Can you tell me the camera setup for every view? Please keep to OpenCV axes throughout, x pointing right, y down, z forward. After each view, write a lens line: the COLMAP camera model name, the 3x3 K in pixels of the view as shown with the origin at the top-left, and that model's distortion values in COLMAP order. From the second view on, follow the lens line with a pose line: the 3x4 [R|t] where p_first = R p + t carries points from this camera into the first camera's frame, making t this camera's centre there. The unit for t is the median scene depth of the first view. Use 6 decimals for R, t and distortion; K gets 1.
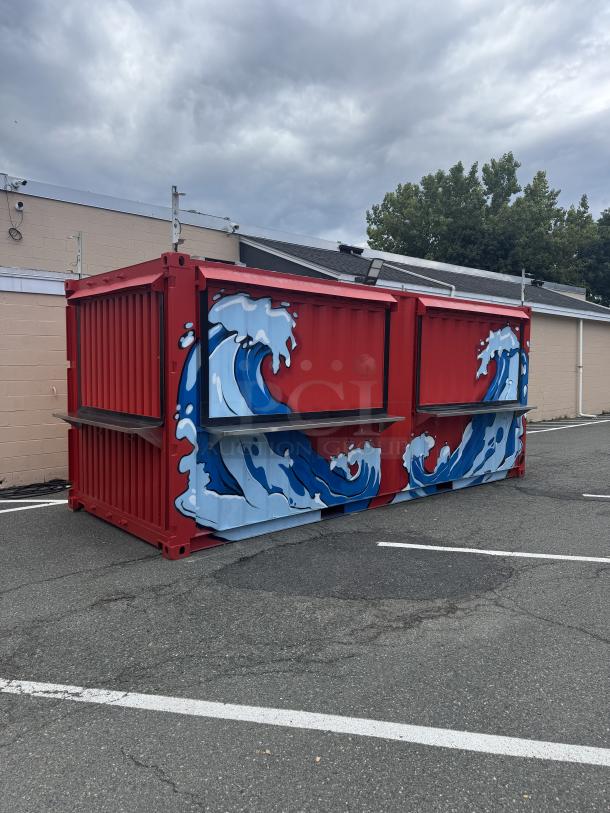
lens RADIAL K [[572.3, 0, 302.5], [0, 572.3, 405.1], [0, 0, 1]] dist [0.070029, -0.092149]
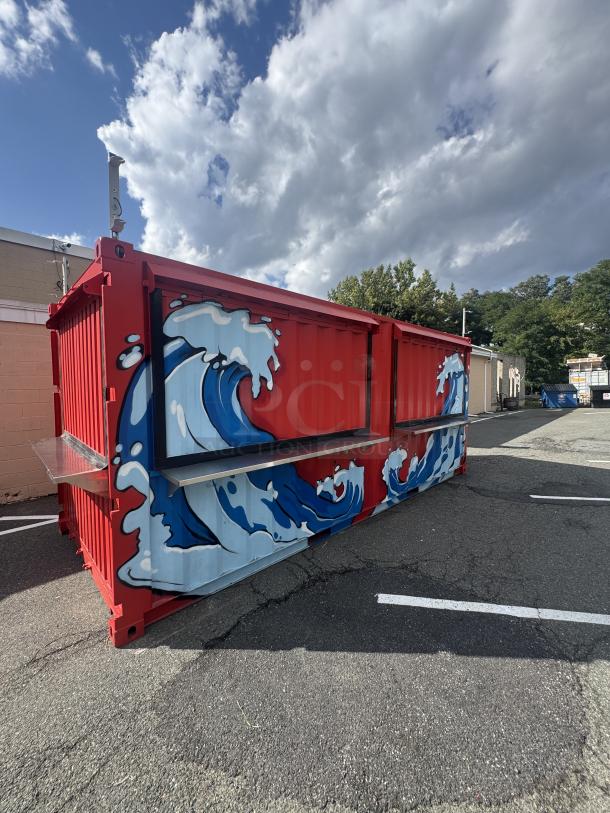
lens RADIAL K [[324.2, 0, 305.4], [0, 324.2, 404.2], [0, 0, 1]] dist [-0.009647, 0.002214]
pose [[0.998754, -0.011833, 0.048481, 0.004409], [0.012150, 0.999907, -0.006265, -0.037723], [-0.048403, 0.006846, 0.998804, 0.453256]]
